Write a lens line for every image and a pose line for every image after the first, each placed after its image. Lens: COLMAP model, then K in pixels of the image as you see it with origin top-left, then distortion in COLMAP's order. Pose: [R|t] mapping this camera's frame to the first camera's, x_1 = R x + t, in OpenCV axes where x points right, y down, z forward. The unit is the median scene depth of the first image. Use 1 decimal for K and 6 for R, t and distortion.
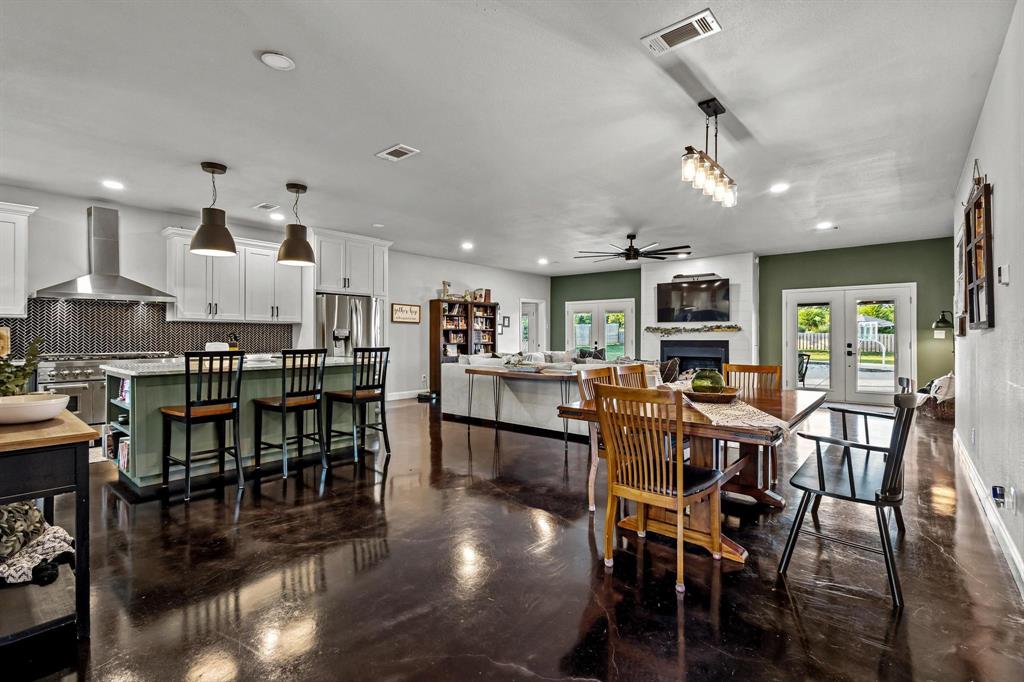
lens RADIAL K [[467.8, 0, 514.6], [0, 467.8, 343.0], [0, 0, 1]] dist [-0.000154, -0.000989]
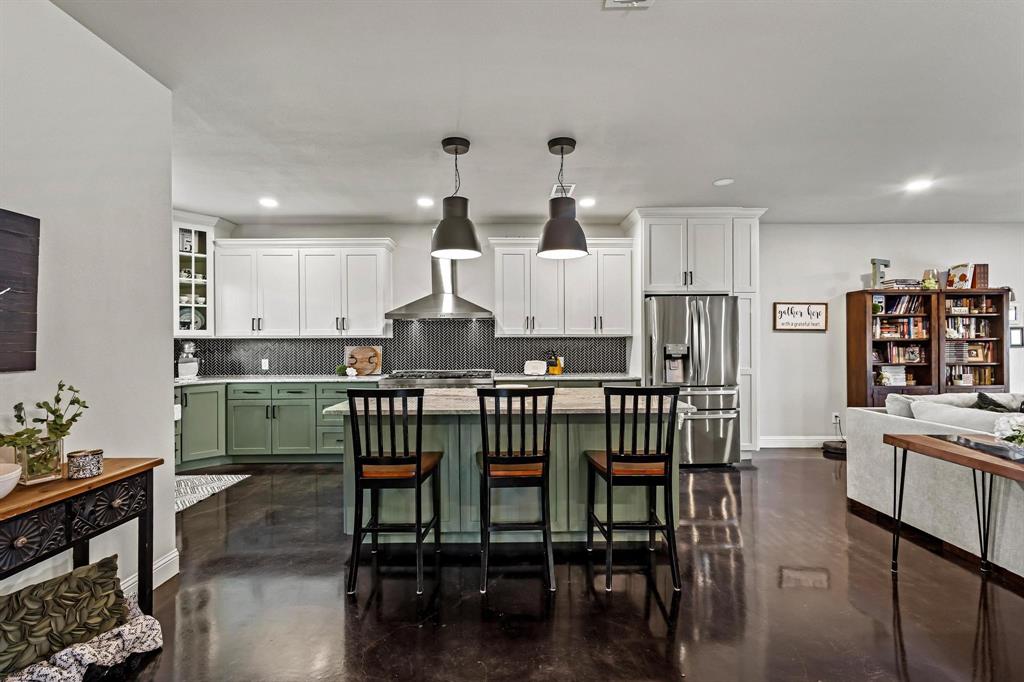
lens RADIAL K [[467.8, 0, 514.6], [0, 467.8, 343.0], [0, 0, 1]] dist [-0.000154, -0.000989]
pose [[0.645231, -0.003648, -0.763979, 0.009210], [-0.005861, 0.999936, -0.009724, -0.020229], [0.763965, 0.010752, 0.645168, 0.314393]]
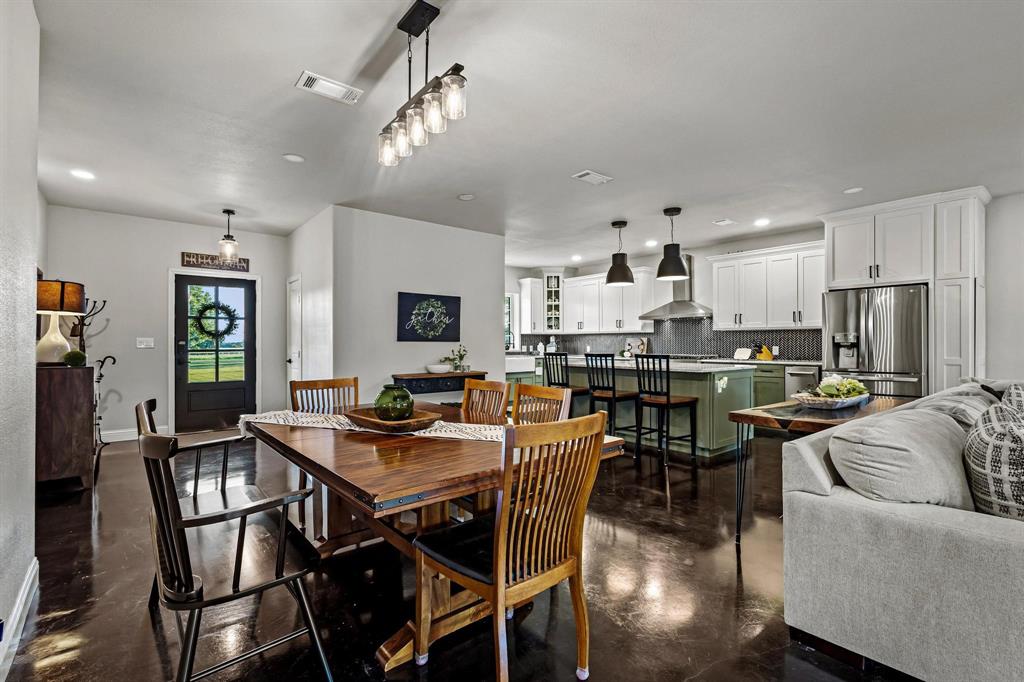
lens RADIAL K [[467.8, 0, 514.6], [0, 467.8, 343.0], [0, 0, 1]] dist [-0.000154, -0.000989]
pose [[-0.184794, -0.000737, -0.982777, 0.443751], [-0.011538, 0.999932, 0.001419, -0.007666], [0.982710, 0.011602, -0.184790, 0.522850]]
